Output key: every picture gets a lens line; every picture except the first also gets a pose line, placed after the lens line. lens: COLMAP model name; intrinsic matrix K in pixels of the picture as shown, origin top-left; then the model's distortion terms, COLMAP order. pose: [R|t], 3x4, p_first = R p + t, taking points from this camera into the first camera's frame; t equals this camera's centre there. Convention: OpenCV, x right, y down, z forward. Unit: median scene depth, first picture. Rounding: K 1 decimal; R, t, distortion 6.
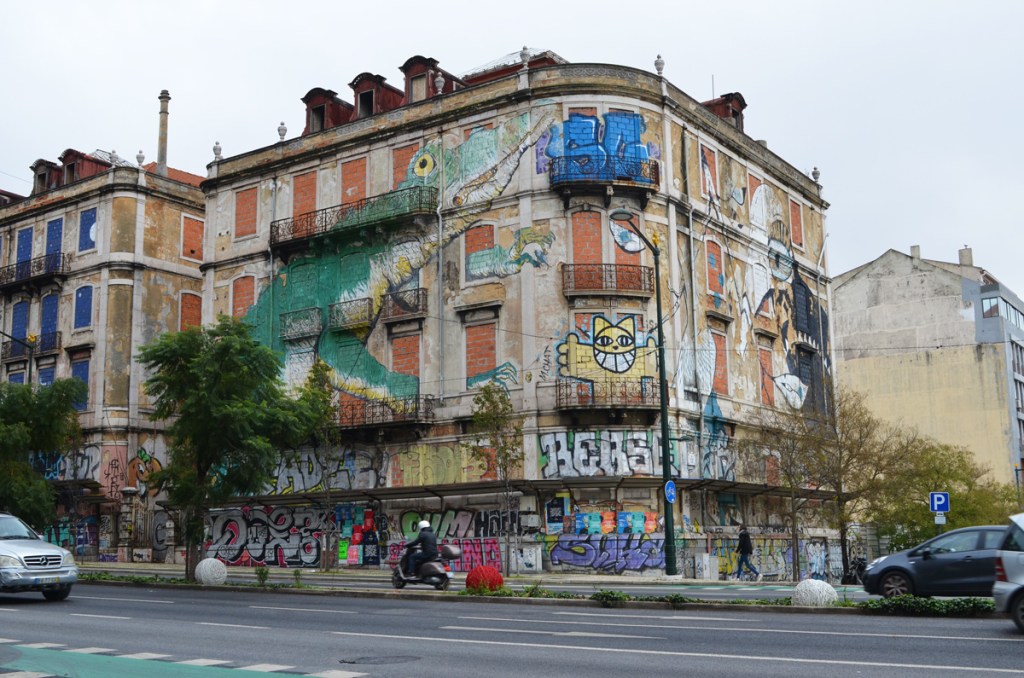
lens RADIAL K [[1097.1, 0, 511.5], [0, 1097.1, 339.3], [0, 0, 1]] dist [-0.079296, 0.000000]
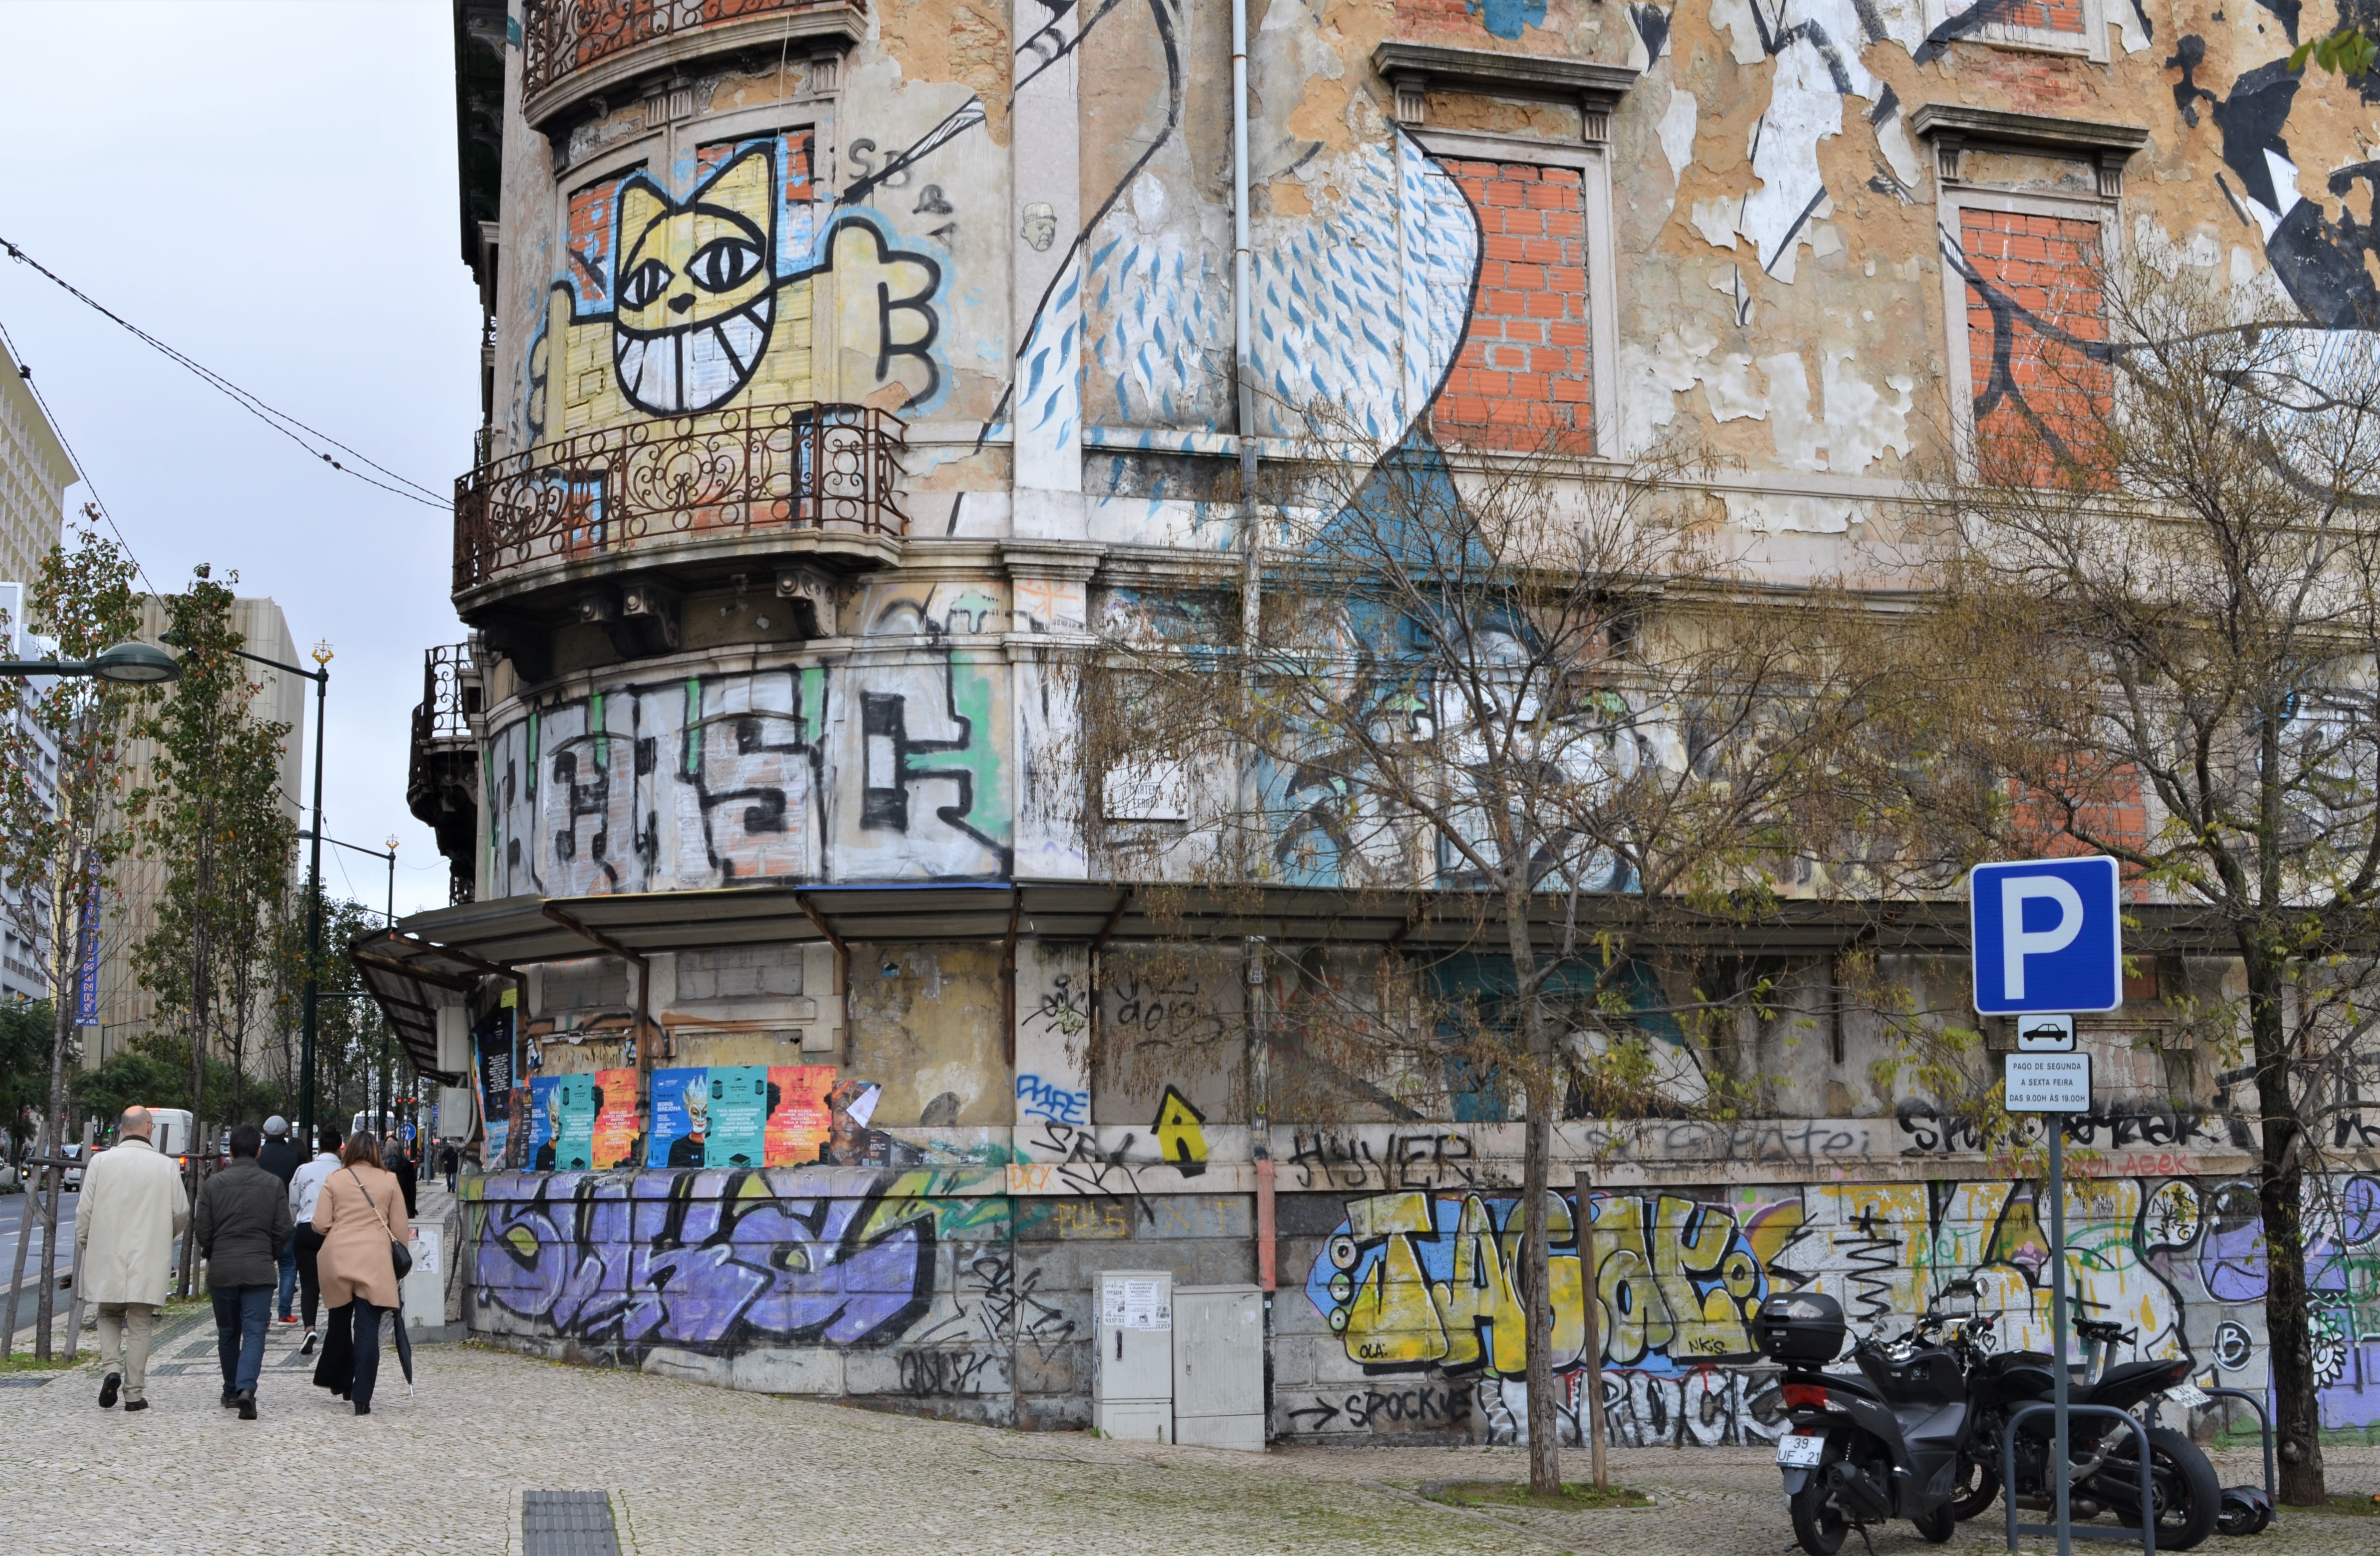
lens RADIAL K [[2501.3, 0, 1189.9], [0, 2501.3, 784.4], [0, 0, 1]] dist [-0.089178, 0.000000]
pose [[0.772193, -0.097142, -0.627918, 0.471575], [0.123208, 0.992379, -0.002009, 0.115310], [0.623327, -0.075814, 0.778277, 0.682368]]
